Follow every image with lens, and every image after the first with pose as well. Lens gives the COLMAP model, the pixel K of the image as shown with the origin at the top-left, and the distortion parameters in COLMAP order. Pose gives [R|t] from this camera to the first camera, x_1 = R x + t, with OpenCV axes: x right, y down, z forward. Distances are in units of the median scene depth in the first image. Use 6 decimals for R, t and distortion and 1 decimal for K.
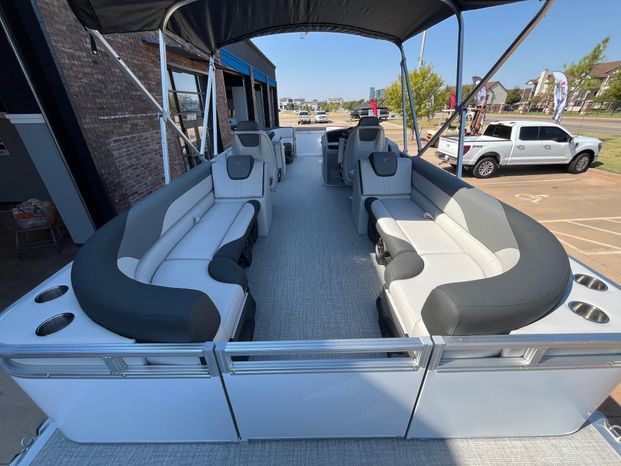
lens RADIAL K [[252.8, 0, 309.2], [0, 252.8, 231.7], [0, 0, 1]] dist [-0.001126, -0.000561]
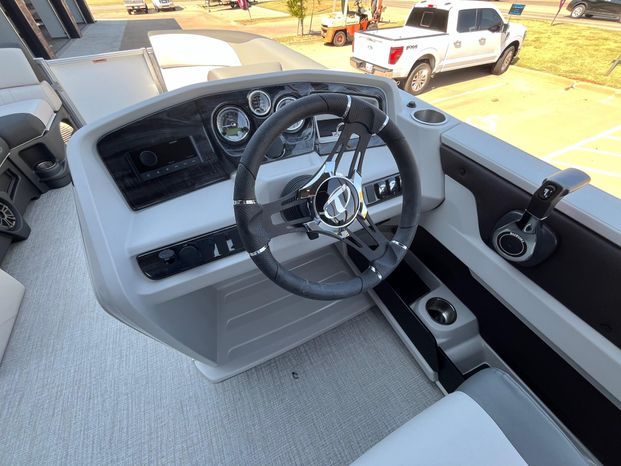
lens RADIAL K [[252.8, 0, 308.8], [0, 252.8, 231.7], [0, 0, 1]] dist [-0.001126, -0.000561]
pose [[0.904821, -0.299221, 0.302928, 0.049688], [0.189215, 0.919903, 0.343475, -0.156053], [-0.381440, -0.253465, 0.888965, 0.349668]]
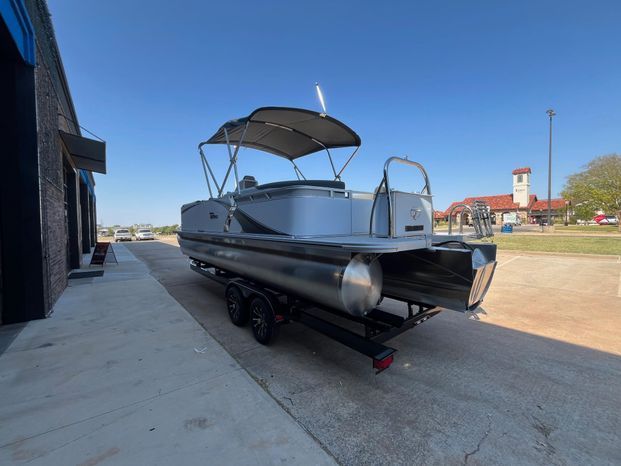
lens RADIAL K [[252.8, 0, 308.4], [0, 252.8, 233.7], [0, 0, 1]] dist [-0.001126, -0.000561]
pose [[0.778213, -0.019003, 0.627712, -0.296499], [0.291787, 0.896041, -0.334620, 0.192513], [-0.556097, 0.443564, 0.702856, -0.101830]]
